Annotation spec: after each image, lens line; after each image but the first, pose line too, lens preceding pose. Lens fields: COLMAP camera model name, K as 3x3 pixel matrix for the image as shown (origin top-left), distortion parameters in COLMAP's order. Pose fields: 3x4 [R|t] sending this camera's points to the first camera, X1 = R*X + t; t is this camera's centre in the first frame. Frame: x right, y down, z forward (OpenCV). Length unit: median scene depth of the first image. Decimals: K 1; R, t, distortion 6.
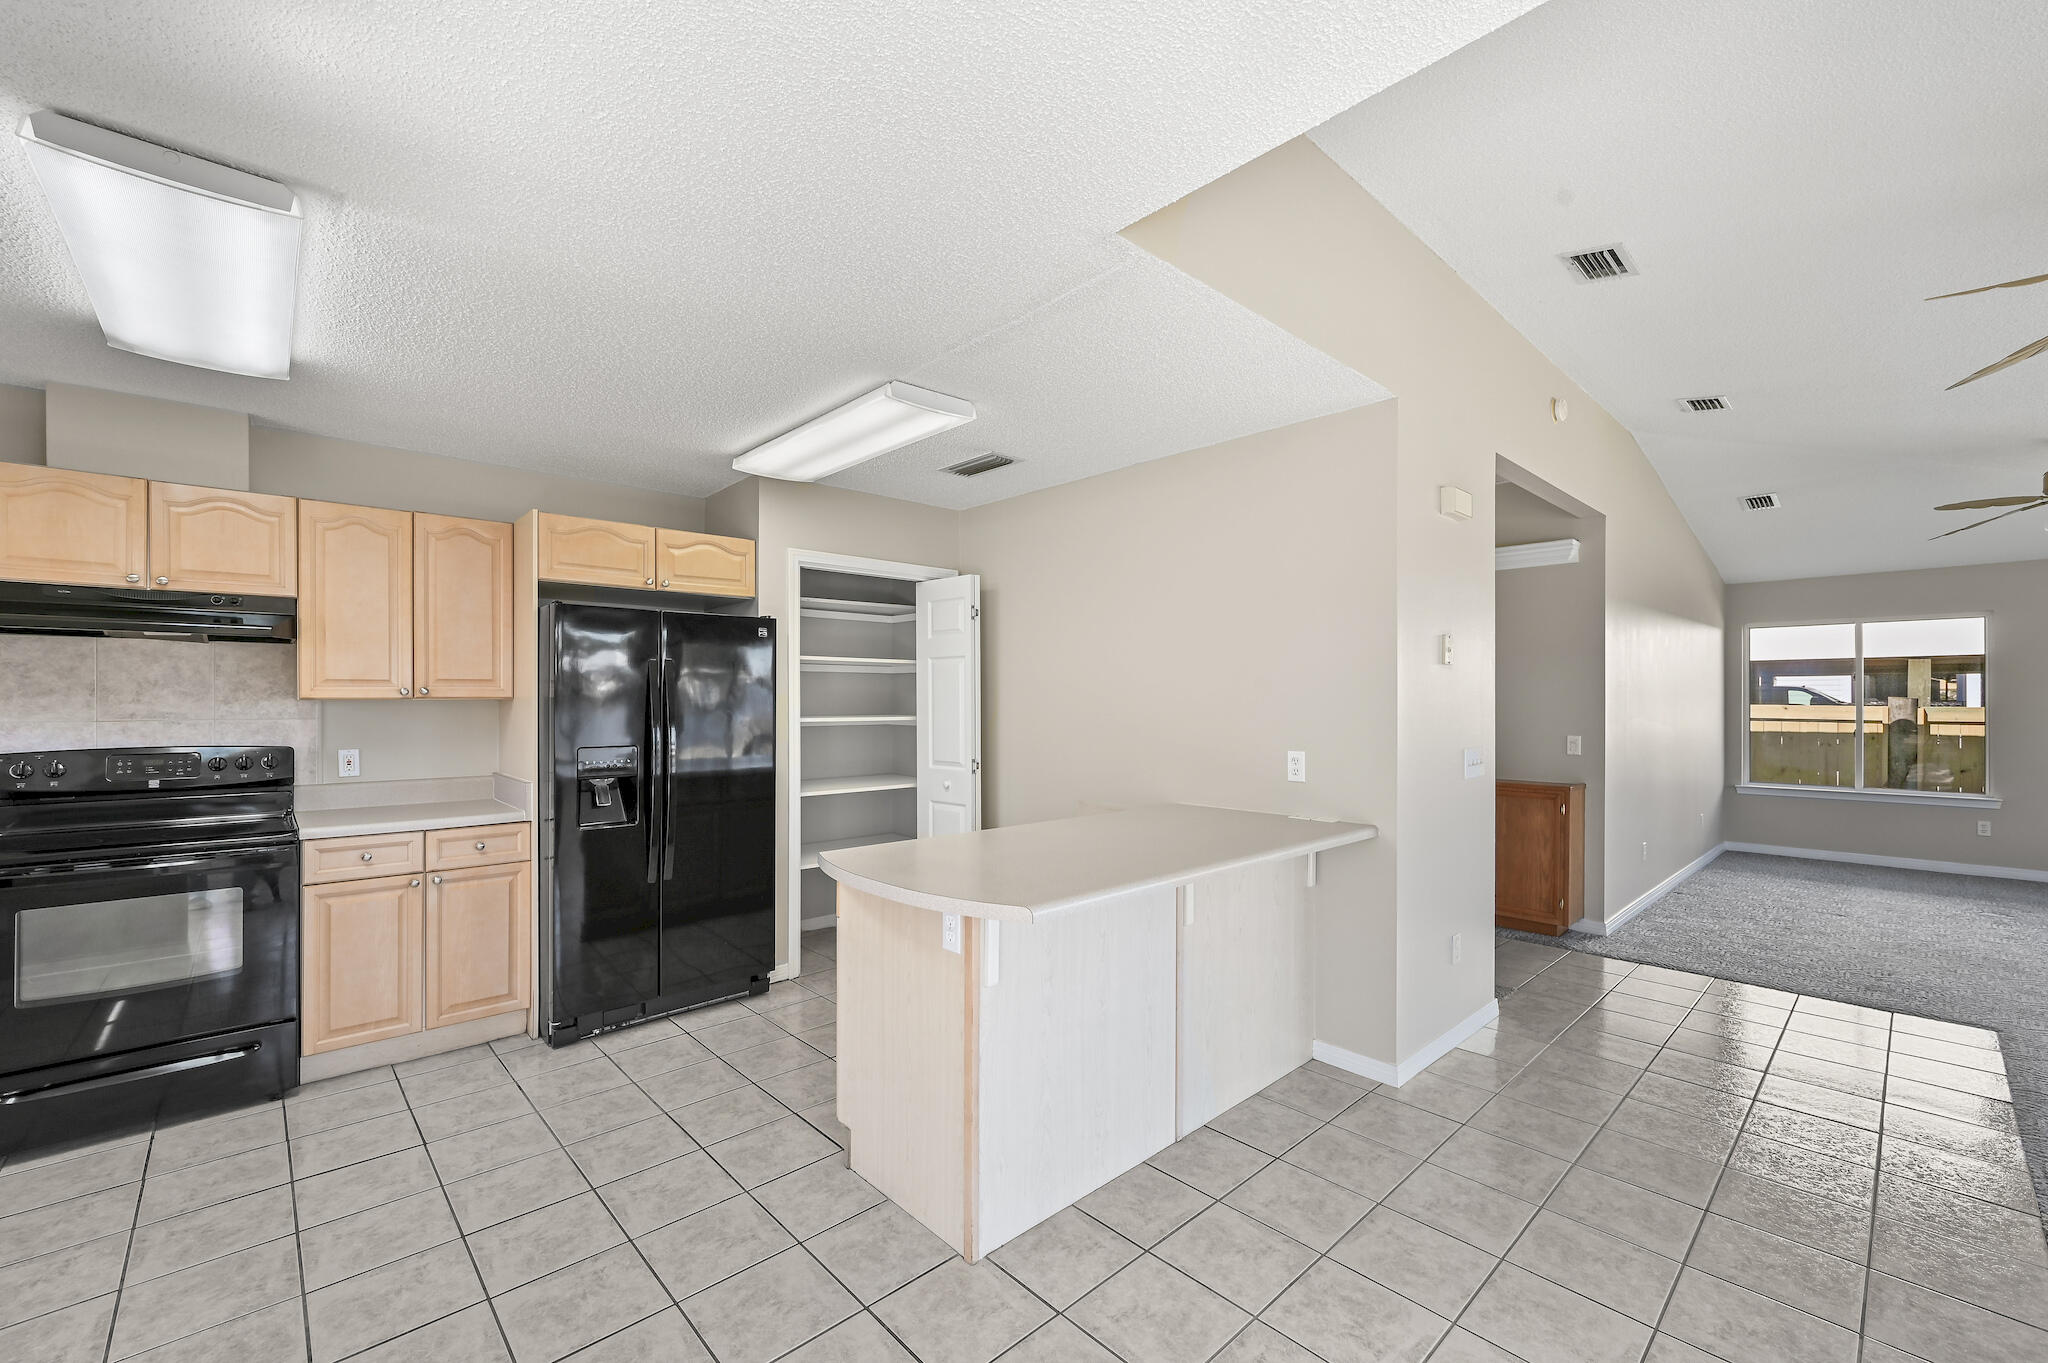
lens RADIAL K [[820.8, 0, 1022.4], [0, 820.8, 686.2], [0, 0, 1]] dist [0.001025, -0.000037]
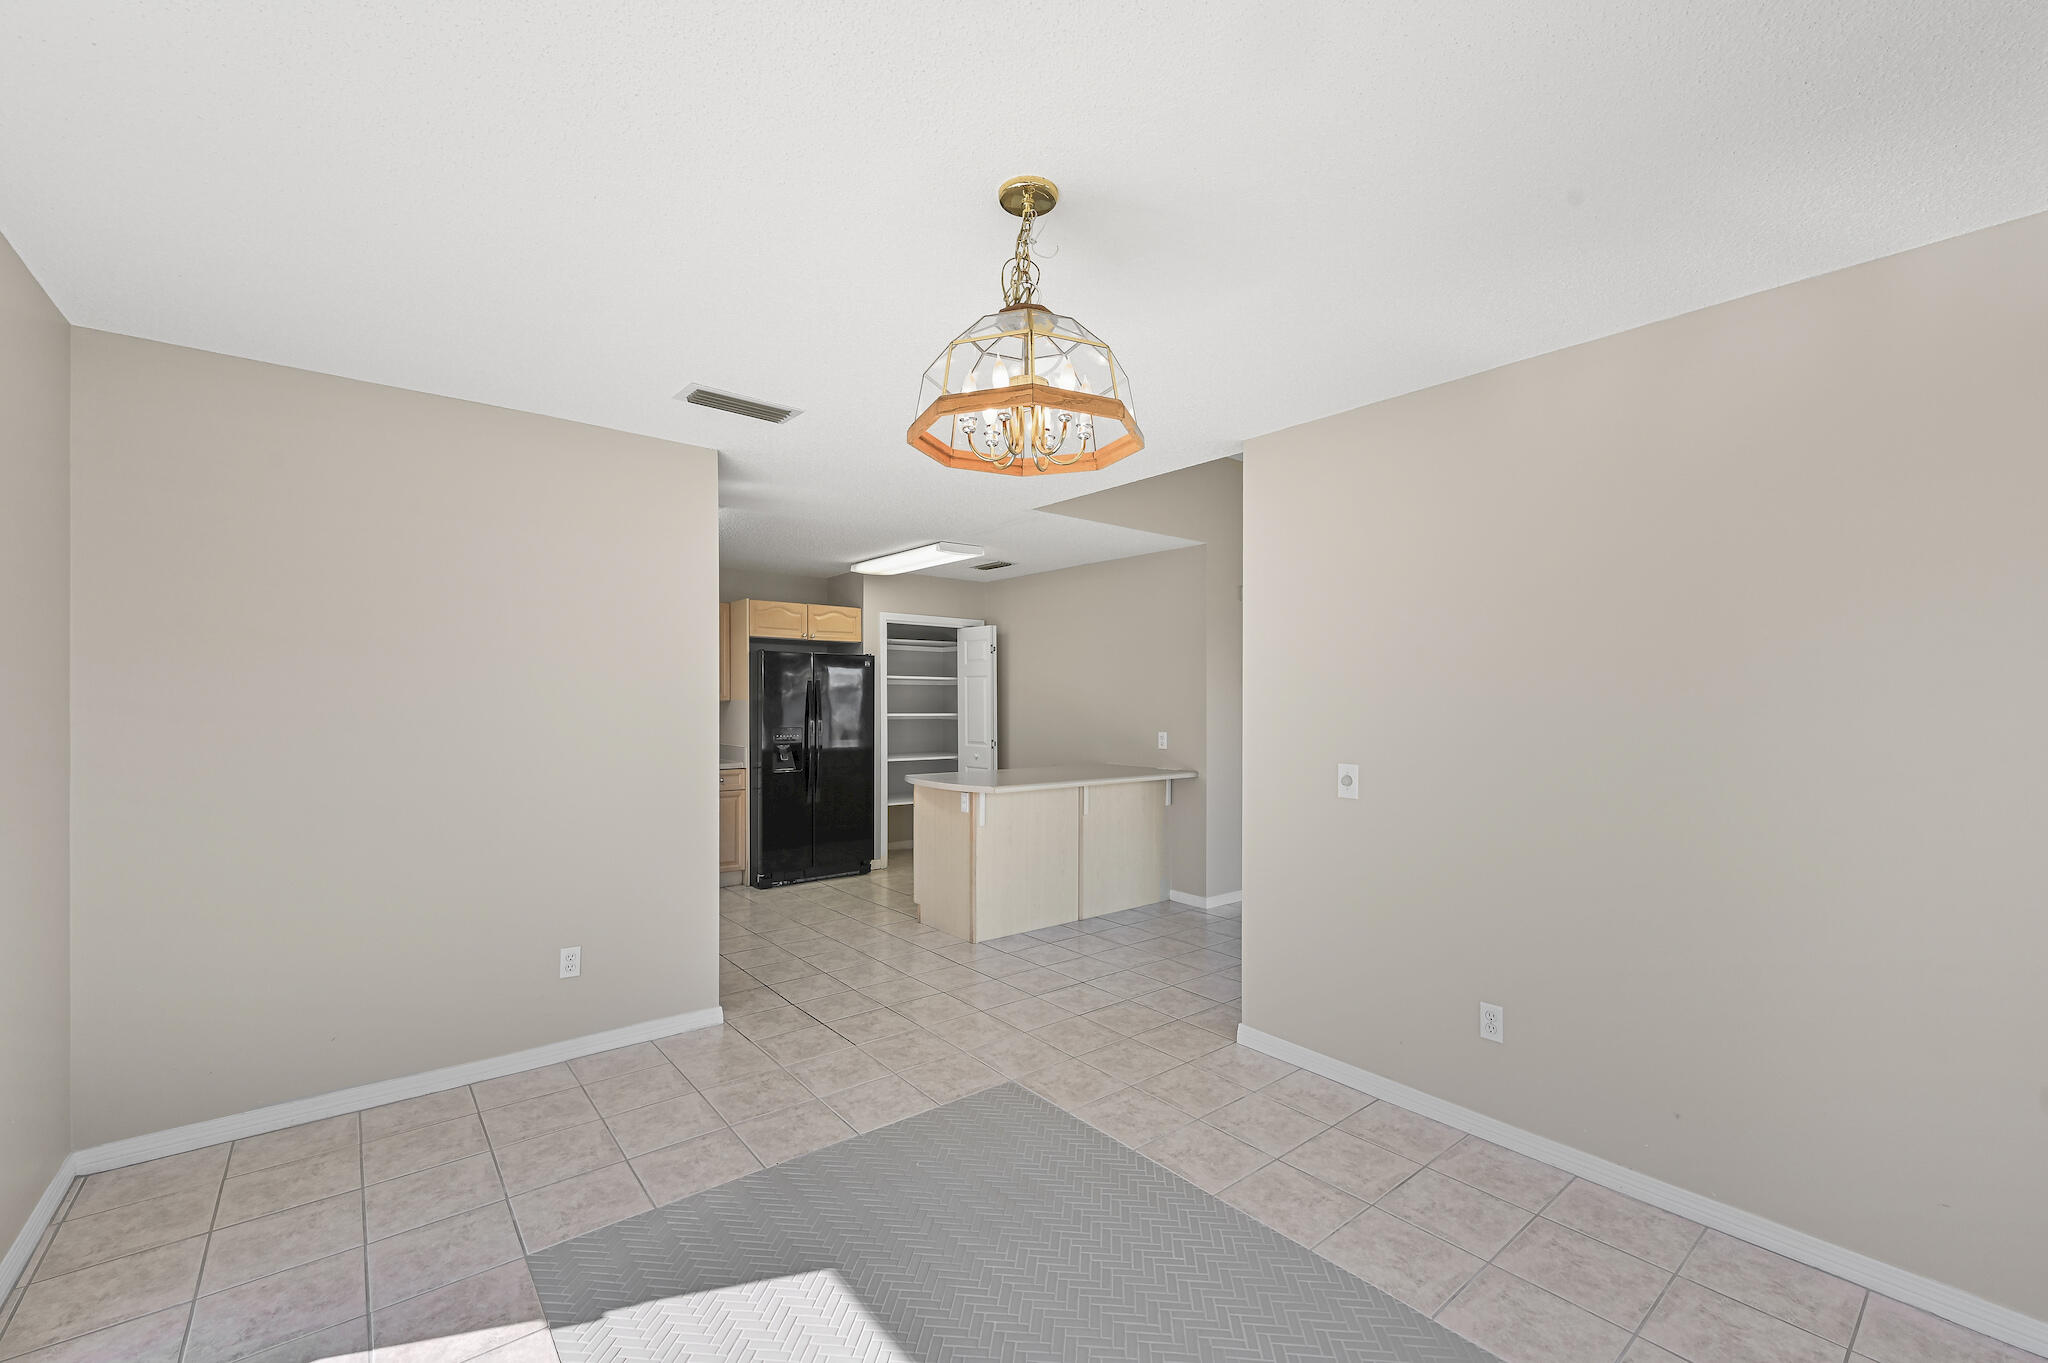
lens RADIAL K [[846.0, 0, 1052.0], [0, 846.0, 694.0], [0, 0, 1]] dist [-0.010439, -0.000111]
pose [[0.999419, 0.003179, -0.033936, 0.144990], [-0.002870, 0.999954, 0.009145, -0.020450], [0.033963, -0.009042, 0.999382, -0.833784]]
